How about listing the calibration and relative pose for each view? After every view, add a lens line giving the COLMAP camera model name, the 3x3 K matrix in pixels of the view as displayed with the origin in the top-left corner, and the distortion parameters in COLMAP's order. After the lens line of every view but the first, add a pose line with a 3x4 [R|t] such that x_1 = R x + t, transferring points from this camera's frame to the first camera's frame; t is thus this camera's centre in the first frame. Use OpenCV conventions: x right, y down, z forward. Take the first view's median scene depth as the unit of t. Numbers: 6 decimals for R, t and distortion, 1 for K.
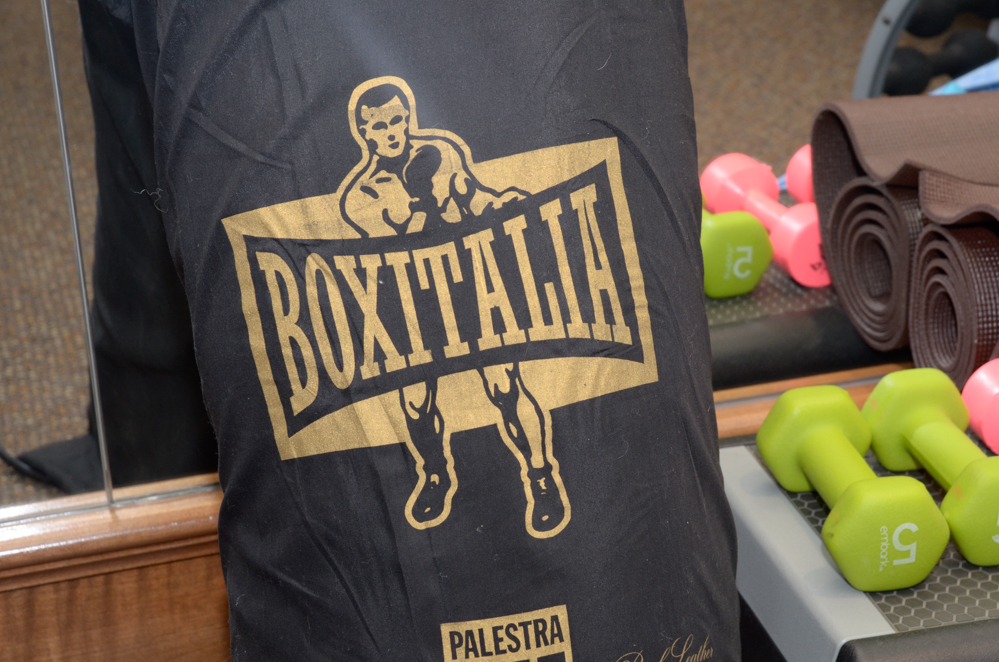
lens RADIAL K [[1988.6, 0, 502.0], [0, 1988.6, 330.2], [0, 0, 1]] dist [0.139699, 0.000000]
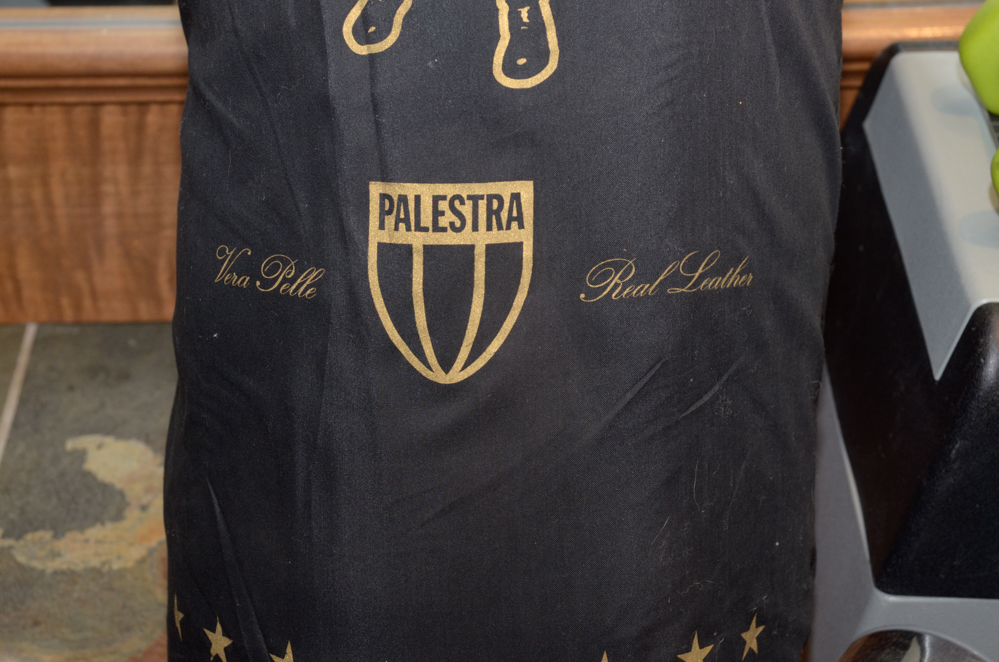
lens RADIAL K [[1988.6, 0, 496.3], [0, 1988.6, 328.8], [0, 0, 1]] dist [0.139699, 0.000000]
pose [[0.968120, 0.161029, -0.191867, 0.170832], [-0.123857, 0.973528, 0.192103, 0.050008], [0.217722, -0.162215, 0.962436, 0.270202]]
